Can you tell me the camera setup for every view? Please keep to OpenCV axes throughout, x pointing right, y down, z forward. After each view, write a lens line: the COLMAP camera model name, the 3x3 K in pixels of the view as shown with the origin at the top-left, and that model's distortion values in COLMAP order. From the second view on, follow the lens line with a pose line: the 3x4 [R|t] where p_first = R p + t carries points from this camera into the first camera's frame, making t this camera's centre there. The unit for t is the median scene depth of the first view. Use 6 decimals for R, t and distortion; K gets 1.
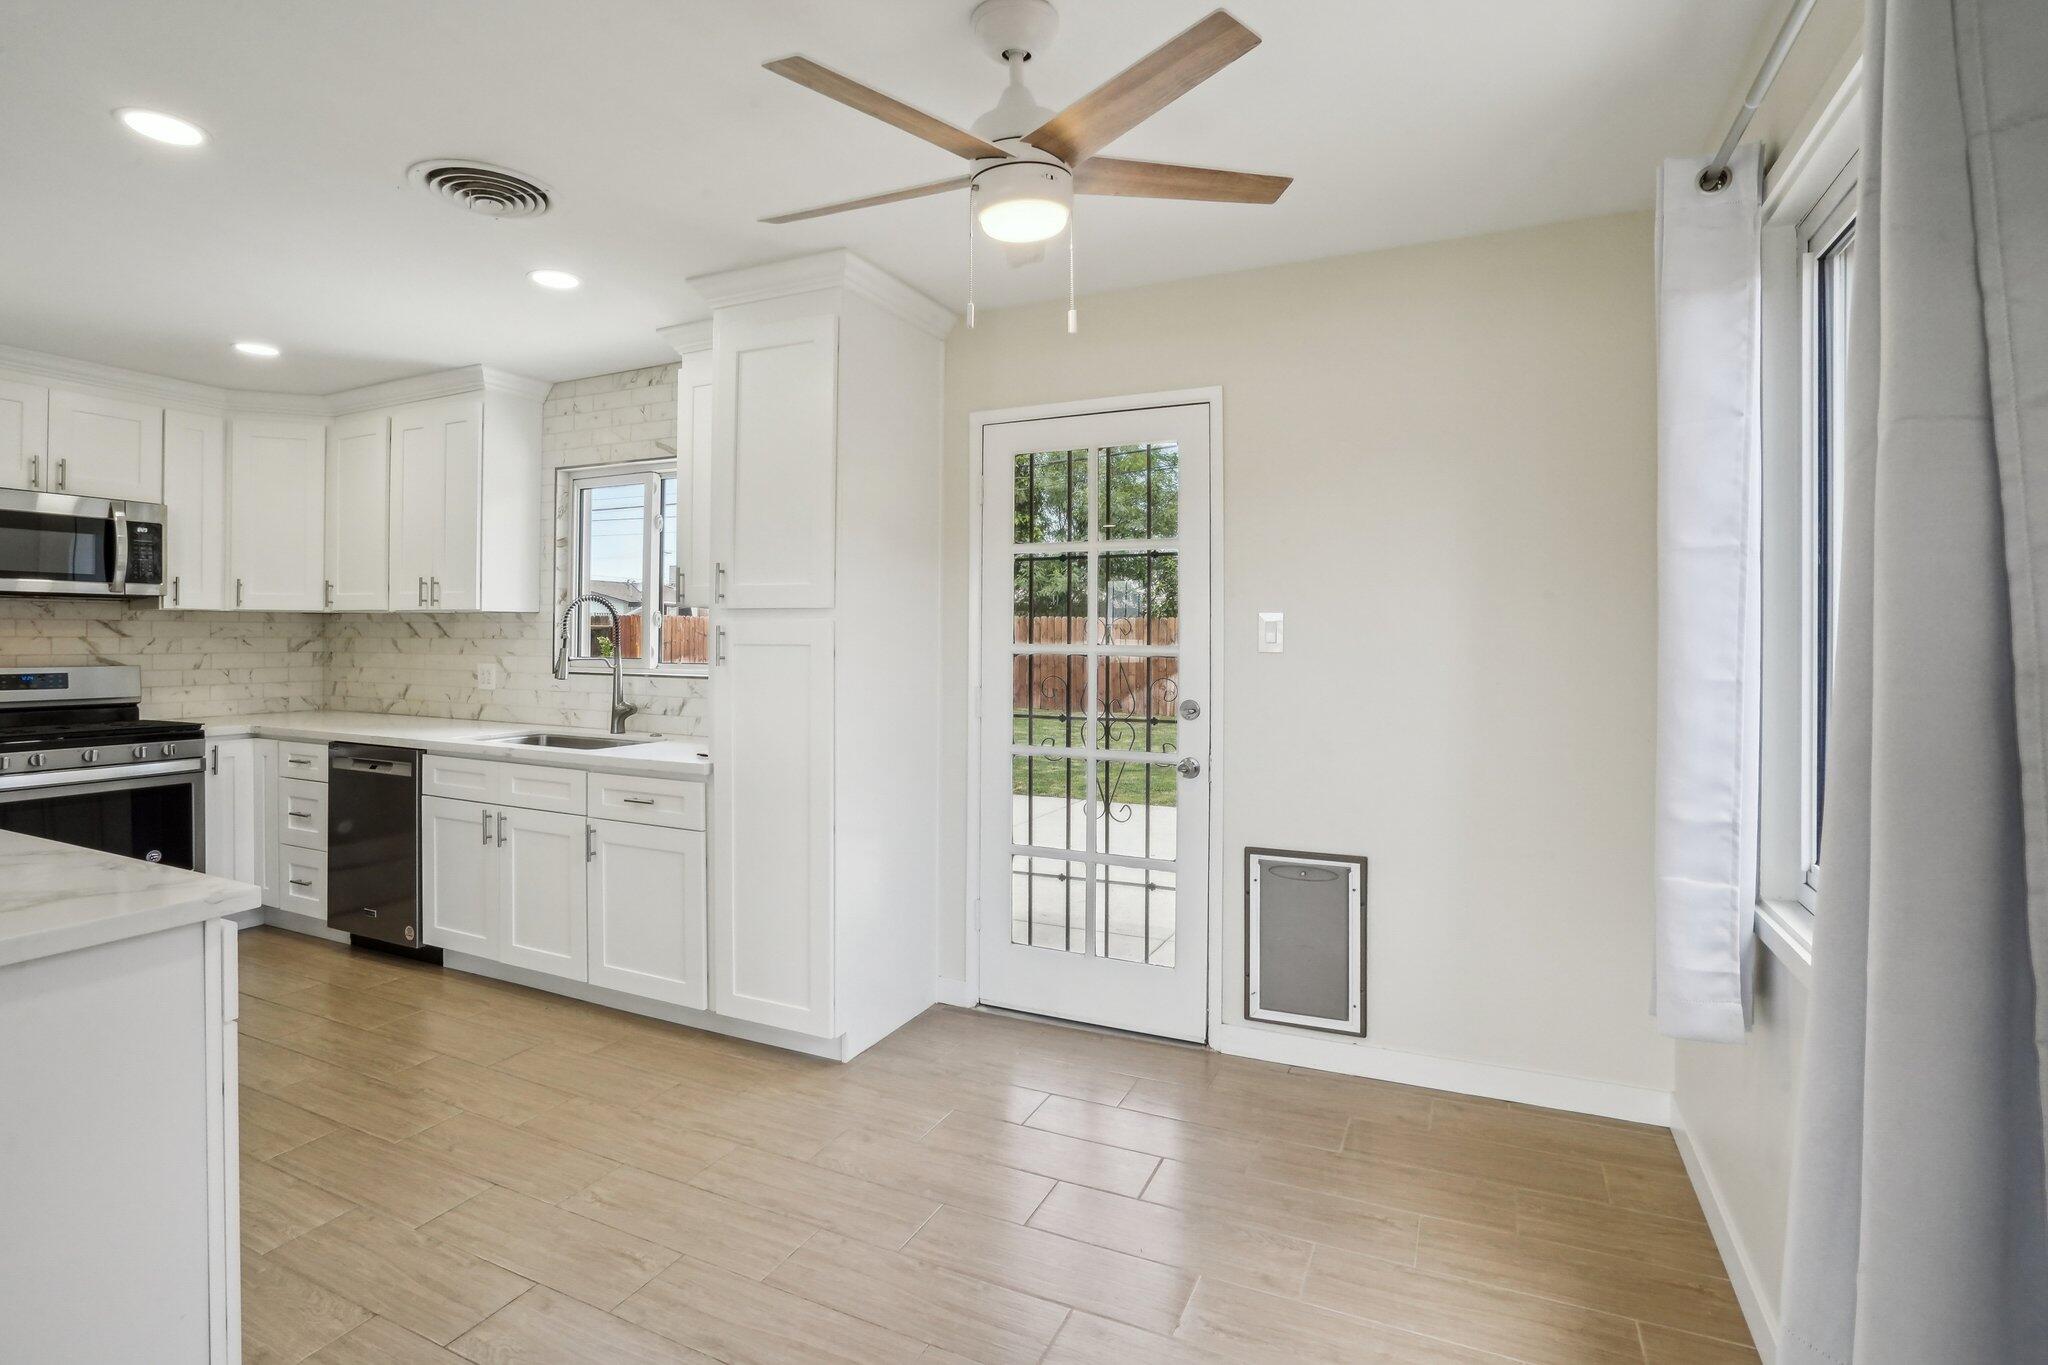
lens RADIAL K [[970.0, 0, 1022.9], [0, 970.0, 649.1], [0, 0, 1]] dist [-0.053736, 0.018284]
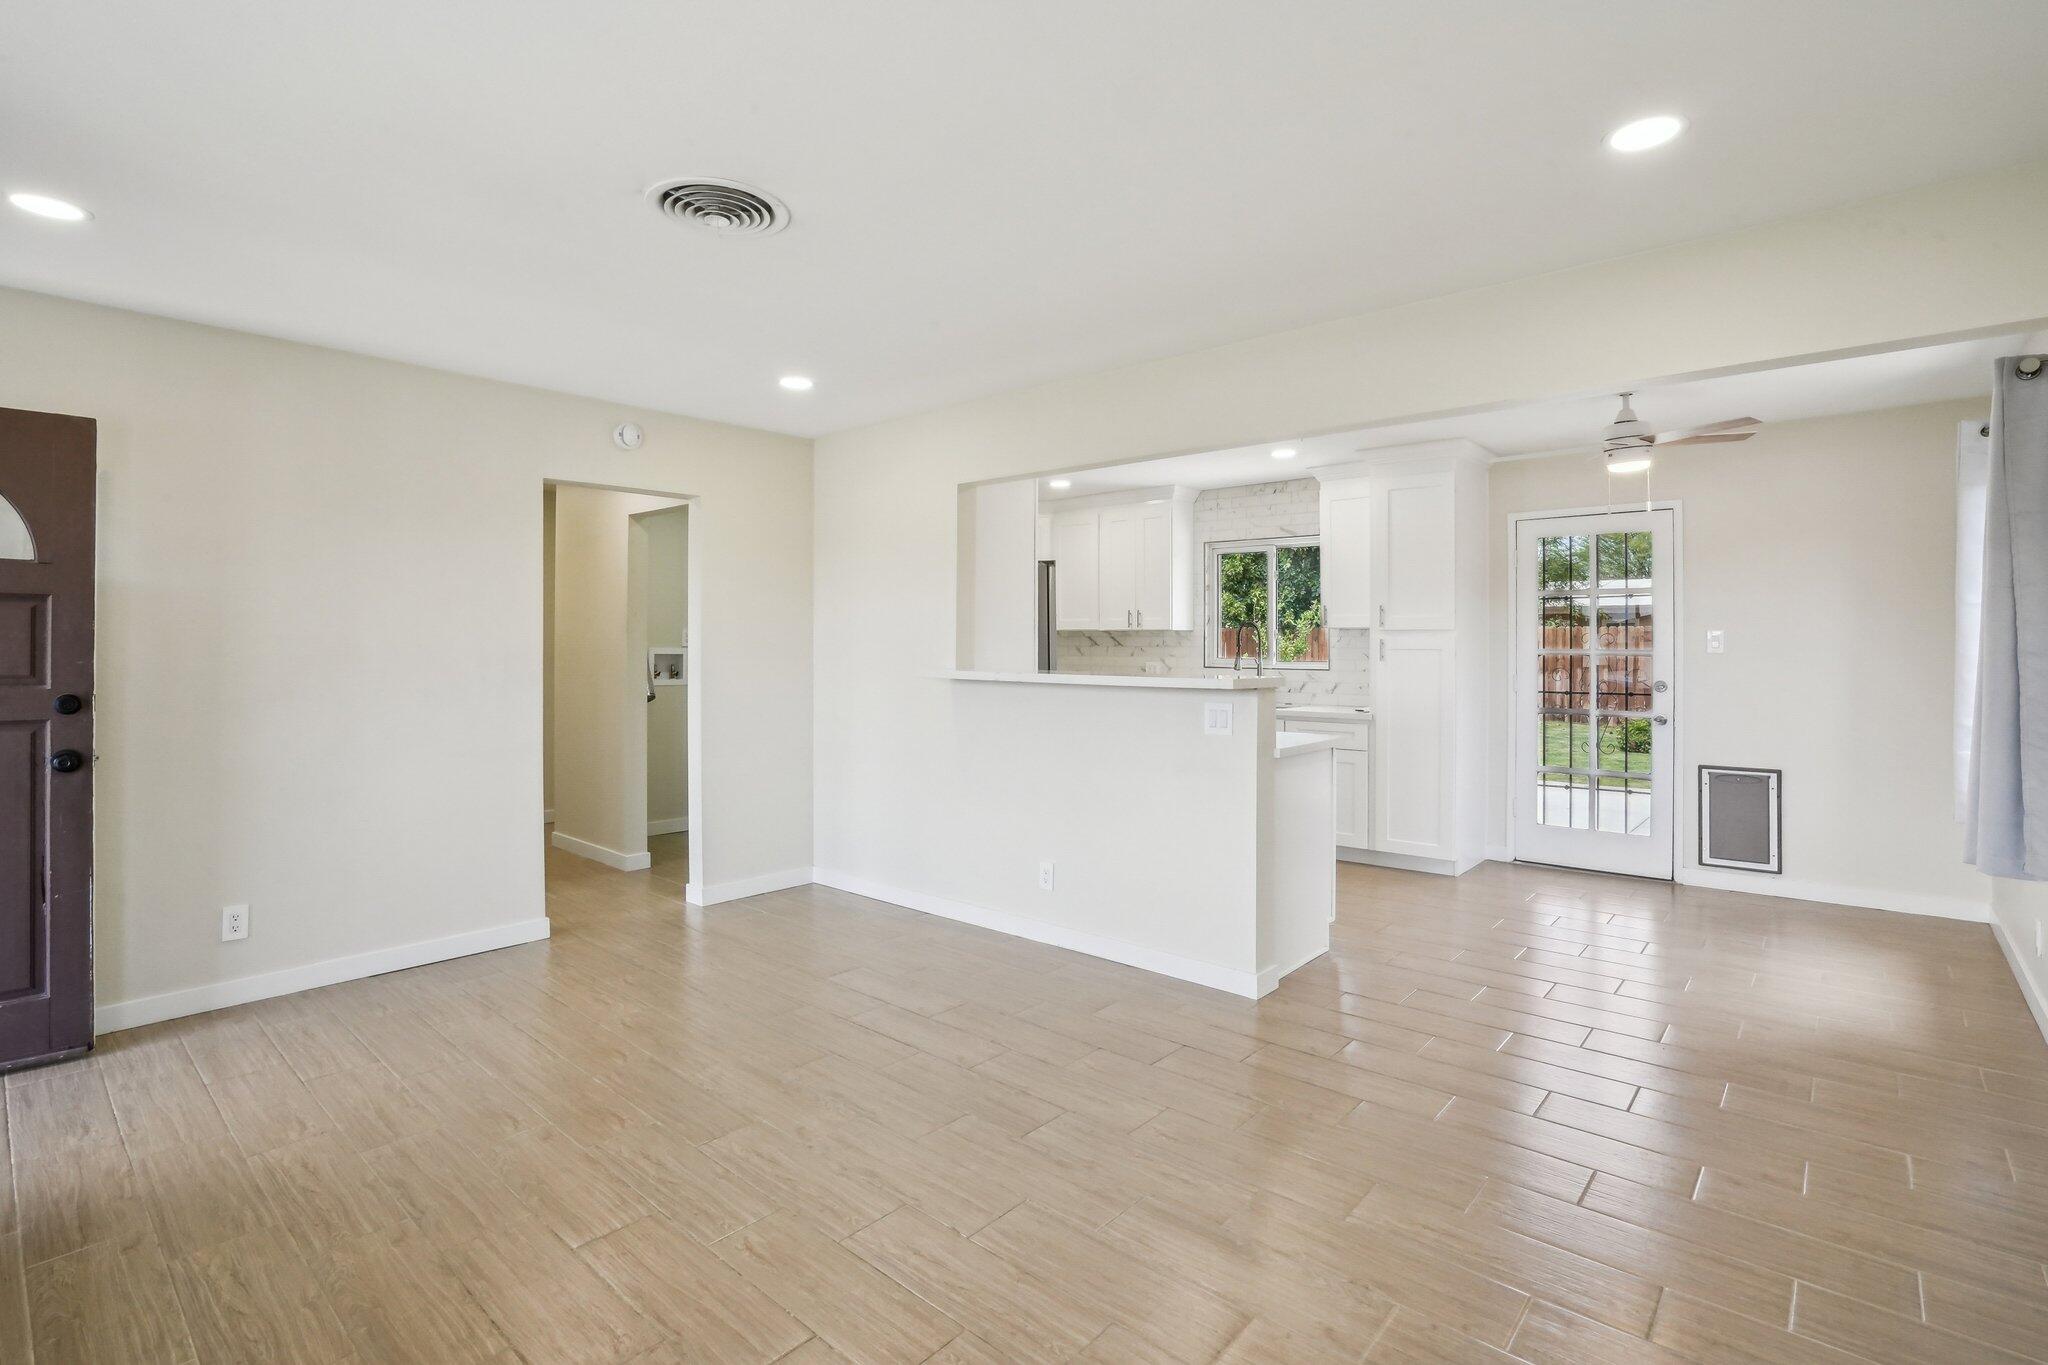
lens RADIAL K [[970.0, 0, 1026.7], [0, 970.0, 649.8], [0, 0, 1]] dist [-0.053736, 0.018284]
pose [[0.957487, -0.003412, -0.288457, -0.424811], [0.002076, 0.999986, -0.004938, 0.003424], [0.288470, 0.004129, 0.957480, -0.959421]]
